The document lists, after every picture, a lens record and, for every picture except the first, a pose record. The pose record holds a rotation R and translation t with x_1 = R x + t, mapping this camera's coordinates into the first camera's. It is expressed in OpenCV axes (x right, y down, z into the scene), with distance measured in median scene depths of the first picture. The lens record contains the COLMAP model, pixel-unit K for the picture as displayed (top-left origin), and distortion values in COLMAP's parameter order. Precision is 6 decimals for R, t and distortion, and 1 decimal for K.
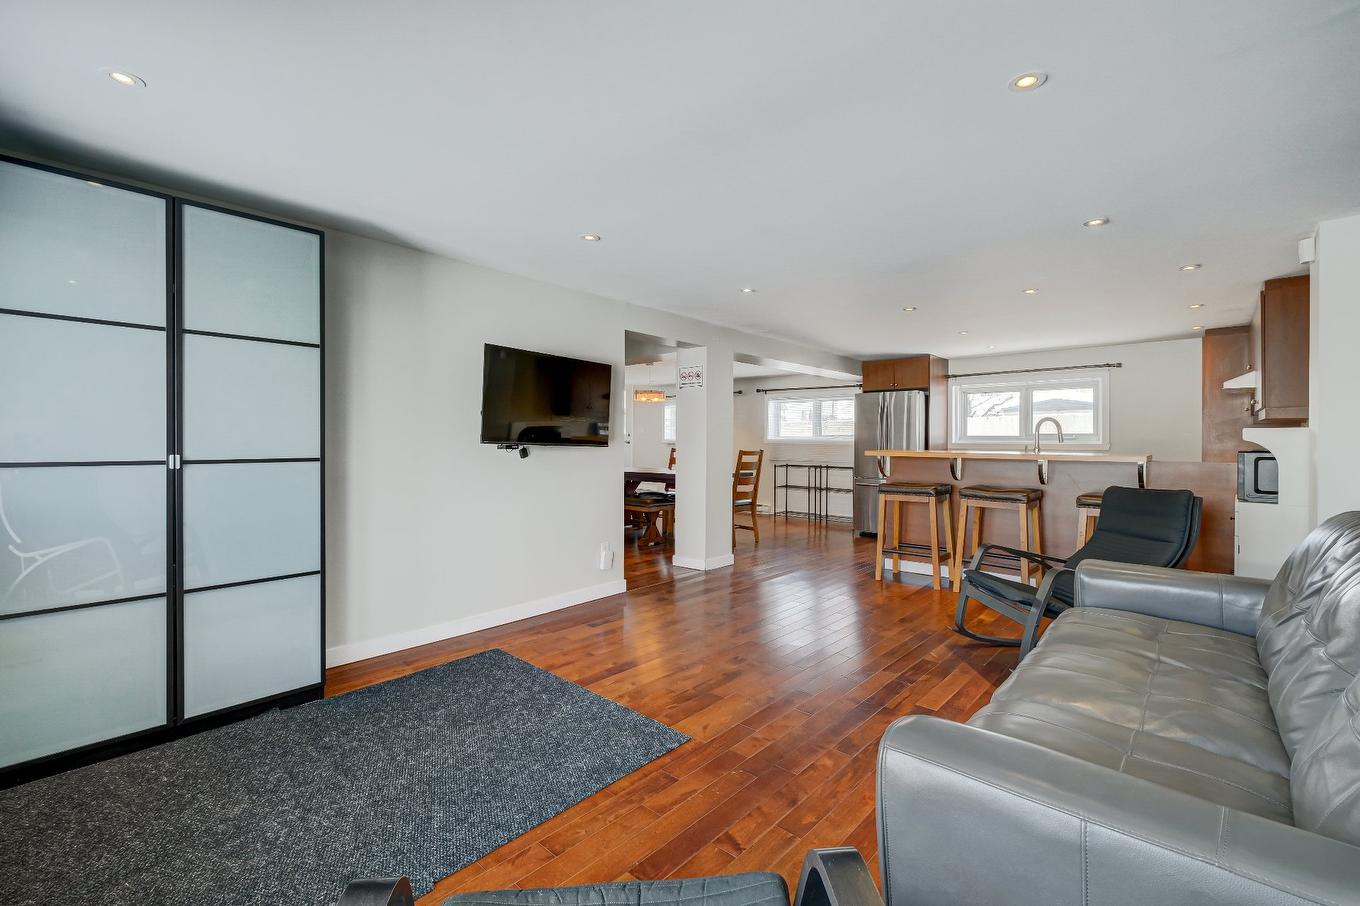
lens RADIAL K [[600.1, 0, 681.8], [0, 600.1, 443.9], [0, 0, 1]] dist [-0.009132, 0.000083]
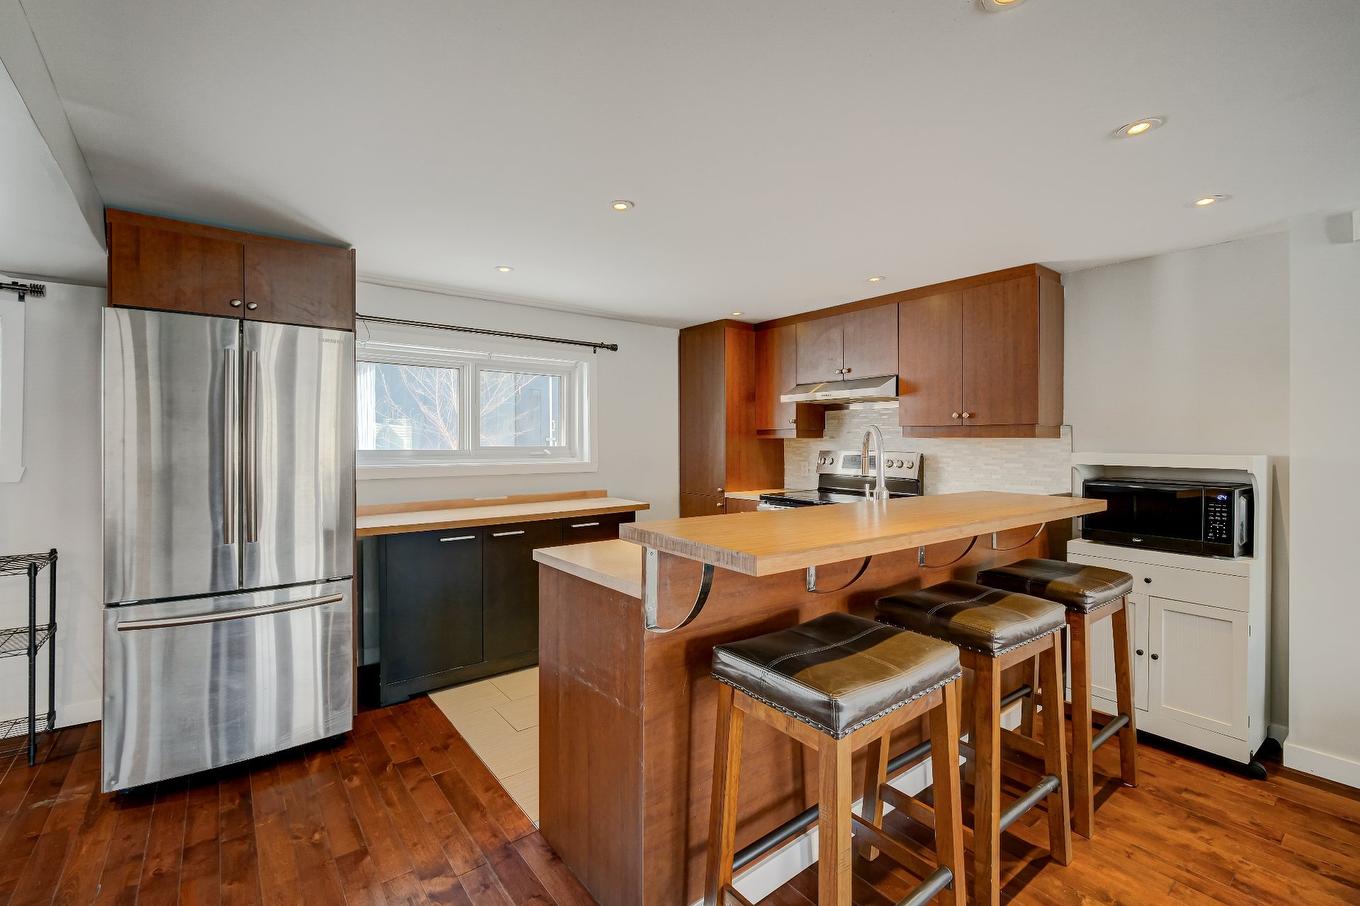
lens RADIAL K [[600.1, 0, 681.8], [0, 600.1, 443.9], [0, 0, 1]] dist [-0.009132, 0.000083]
pose [[0.188820, 0.000039, 0.982012, 0.111238], [-0.005988, 0.999981, 0.001112, -0.038060], [-0.981993, -0.006091, 0.188817, 1.451809]]
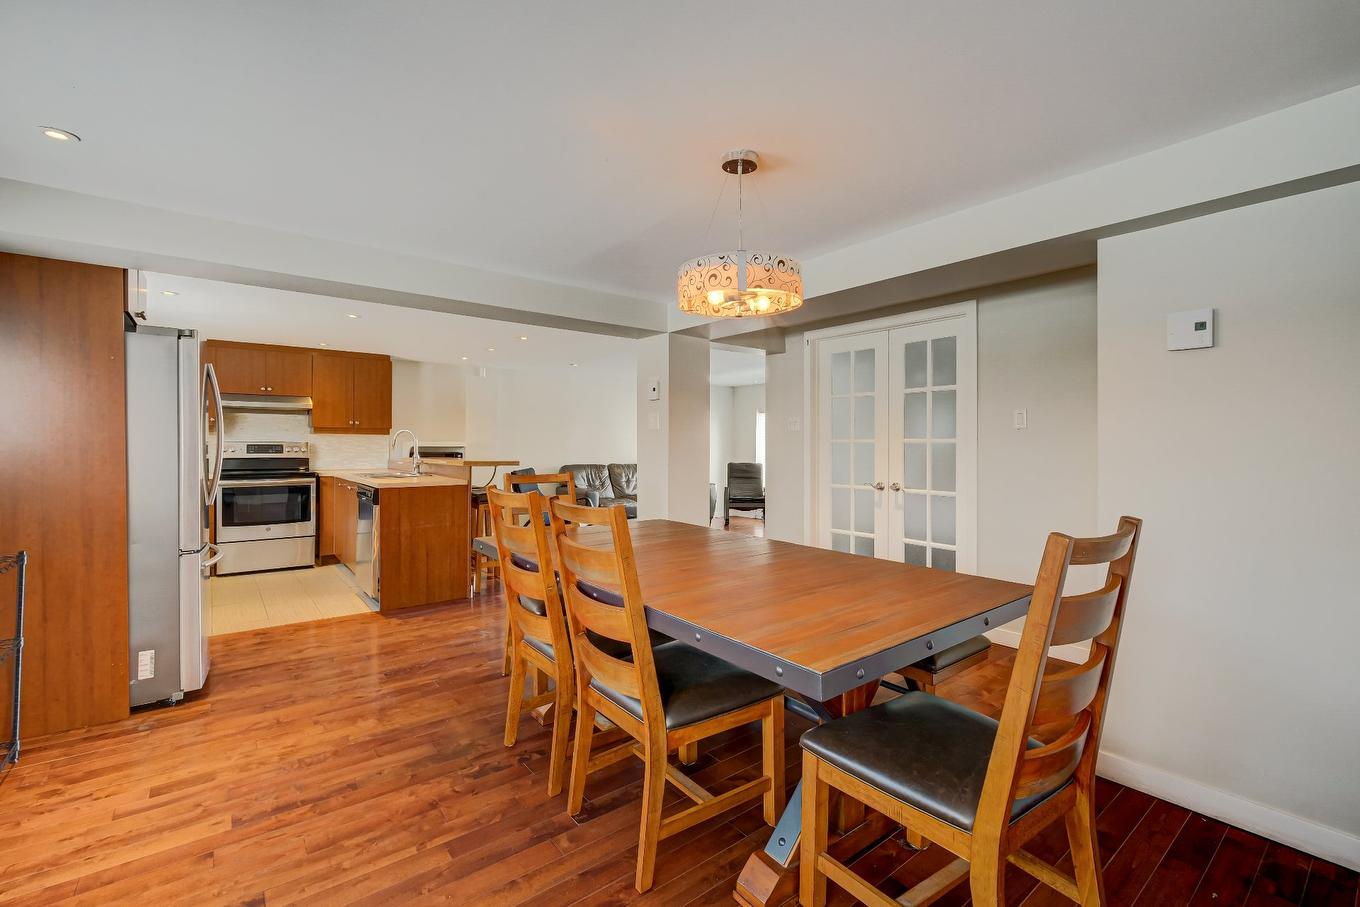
lens RADIAL K [[600.1, 0, 681.8], [0, 600.1, 444.4], [0, 0, 1]] dist [-0.009132, 0.000083]
pose [[-0.983476, -0.001919, 0.181027, -0.220788], [-0.002545, 0.999992, -0.003228, -0.013655], [-0.181019, -0.003635, -0.983473, 2.883849]]
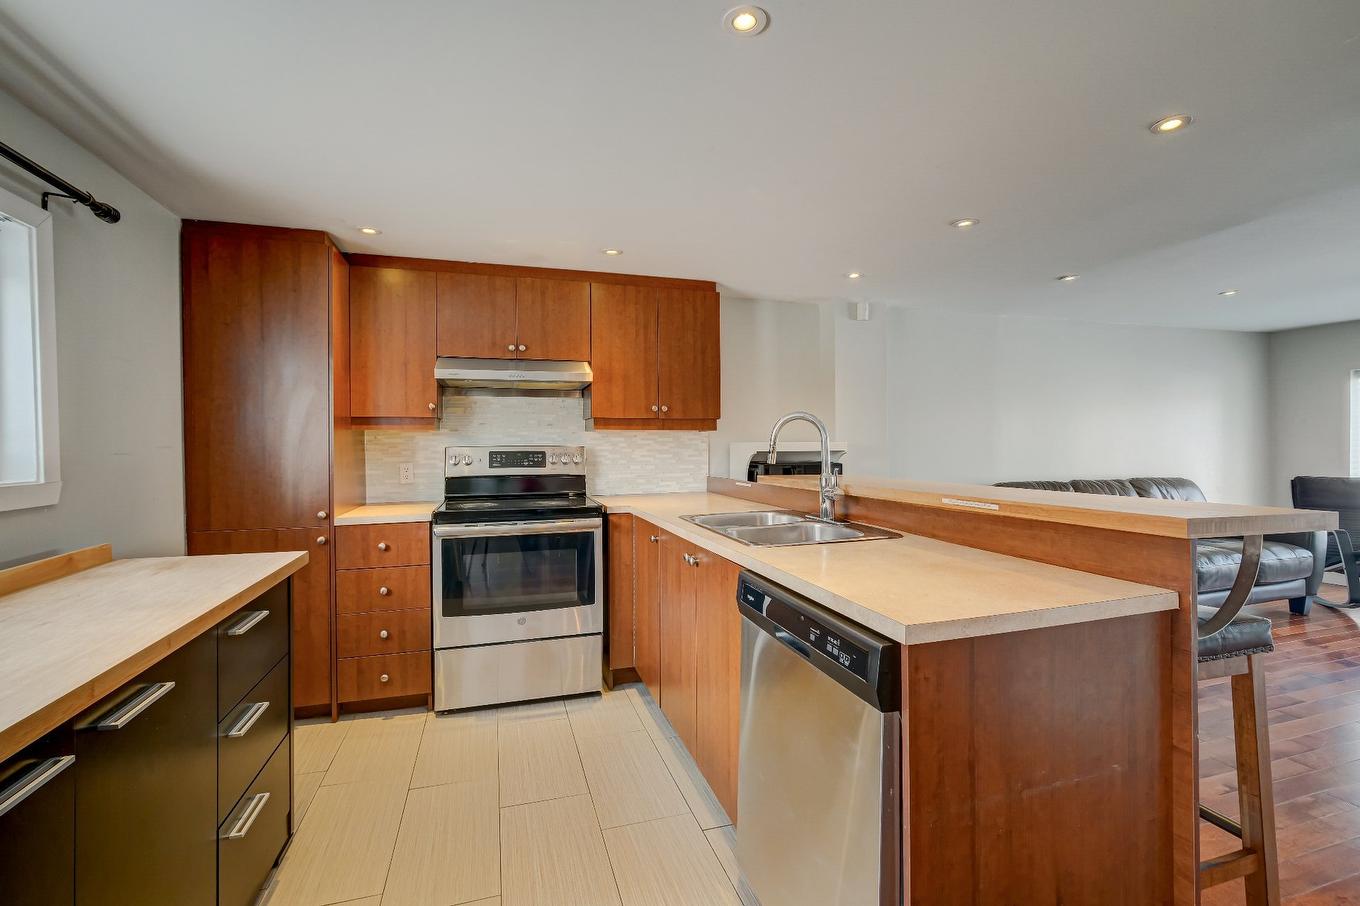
lens RADIAL K [[587.4, 0, 671.2], [0, 587.4, 445.9], [0, 0, 1]] dist [-0.002615, 0.000113]
pose [[-0.849151, 0.008422, 0.528082, 0.616138], [0.008608, 0.999961, -0.002106, -0.020657], [-0.528079, 0.002757, -0.849191, 2.025218]]
